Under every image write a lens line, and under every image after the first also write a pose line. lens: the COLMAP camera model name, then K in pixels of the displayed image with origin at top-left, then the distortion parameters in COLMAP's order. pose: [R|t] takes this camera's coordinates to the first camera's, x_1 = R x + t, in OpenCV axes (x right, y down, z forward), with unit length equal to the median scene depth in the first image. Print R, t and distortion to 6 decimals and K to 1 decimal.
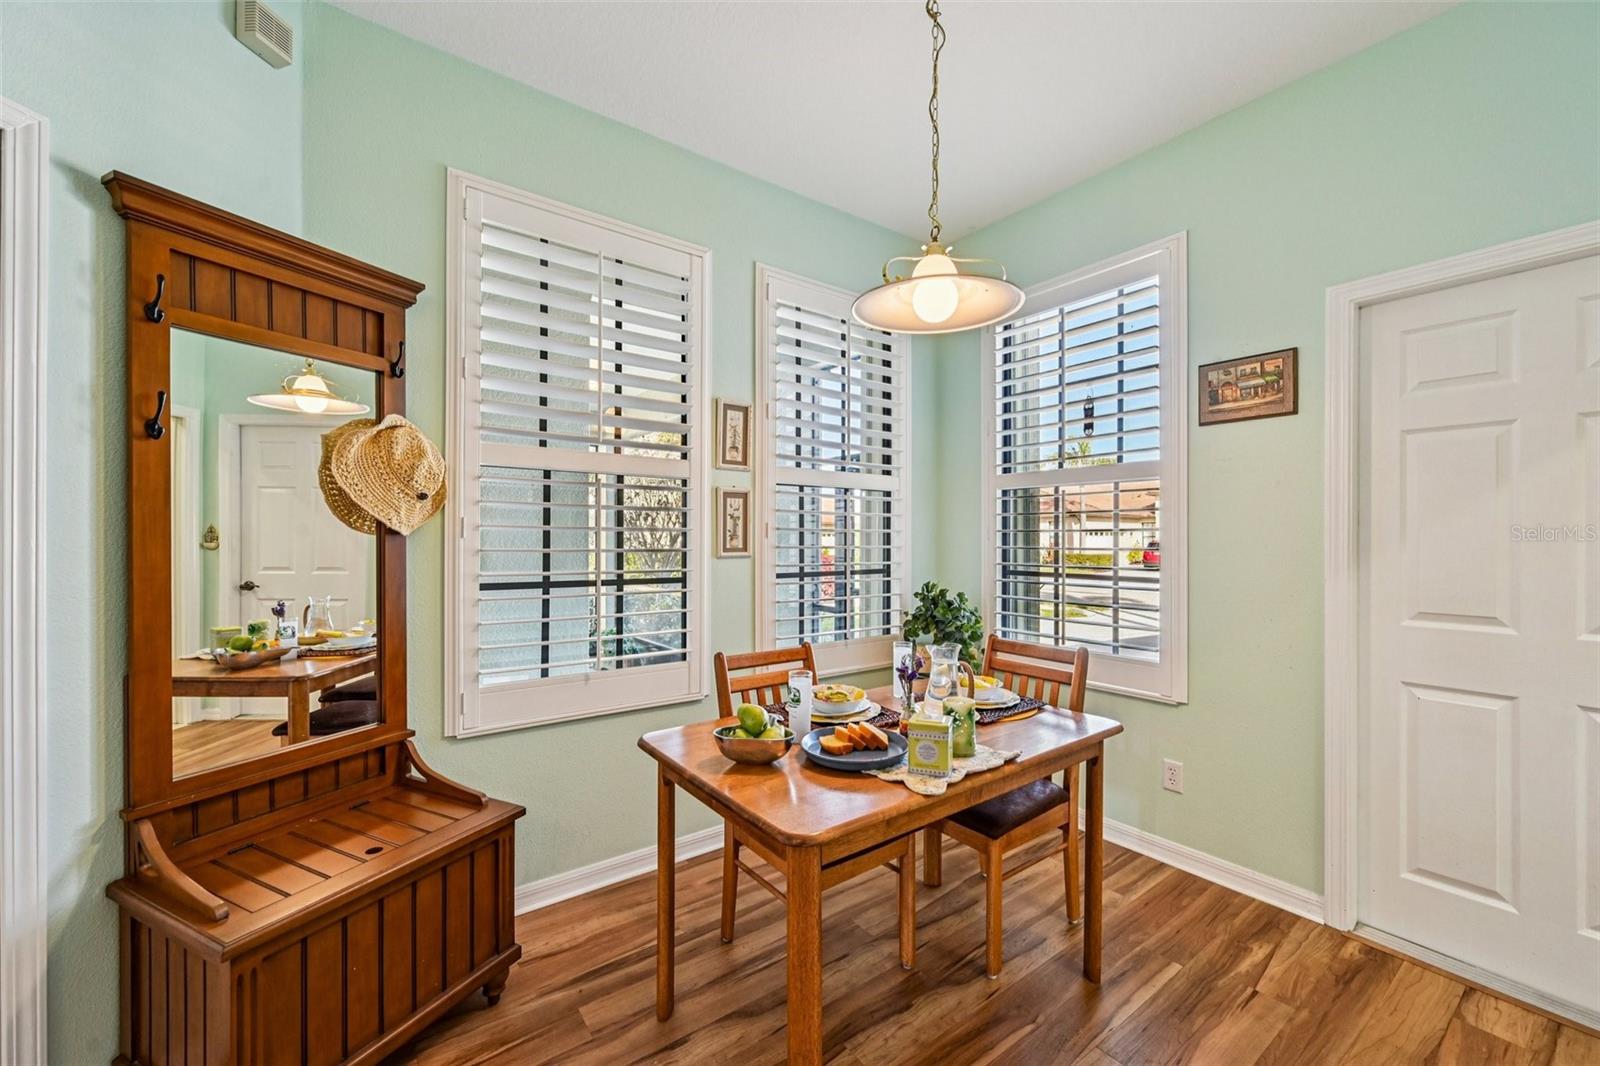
lens RADIAL K [[630.0, 0, 800.6], [0, 630.0, 537.1], [0, 0, 1]] dist [-0.002210, -0.000220]
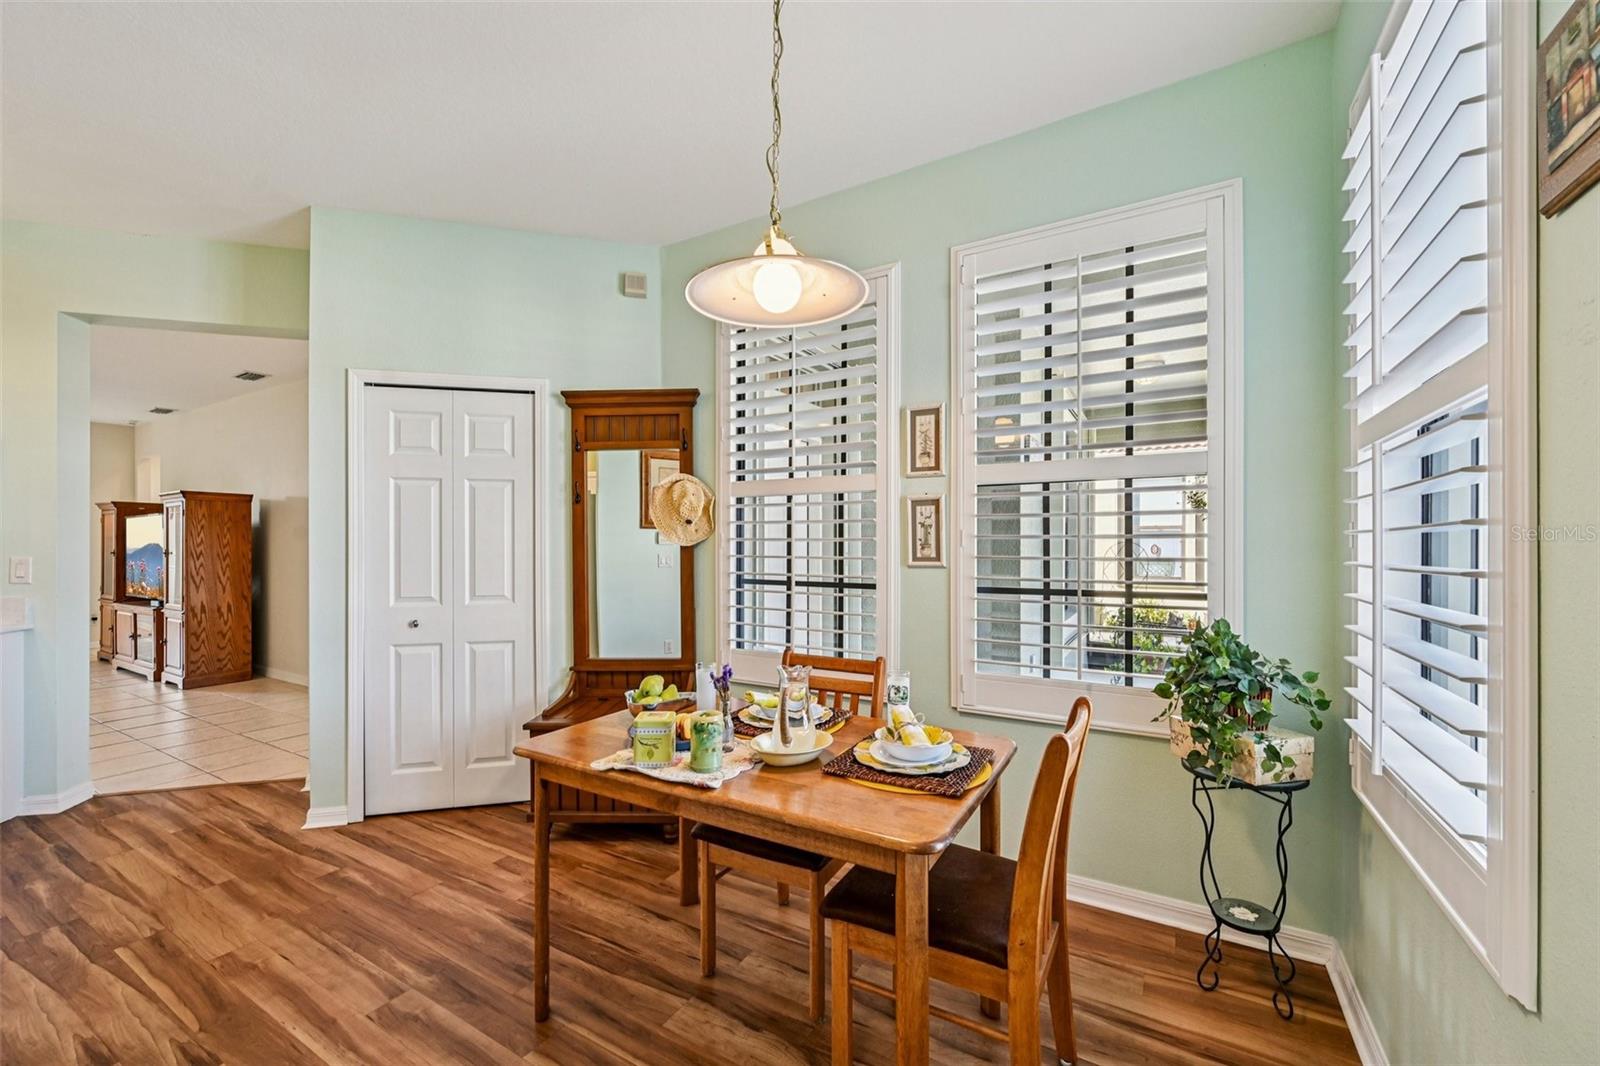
lens RADIAL K [[605.7, 0, 848.4], [0, 605.7, 550.2], [0, 0, 1]] dist [-0.000605, -0.000077]
pose [[0.418063, 0.004915, -0.908405, 0.691105], [0.002307, 0.999976, 0.006473, 0.000212], [0.908415, -0.004802, 0.418042, 0.503376]]
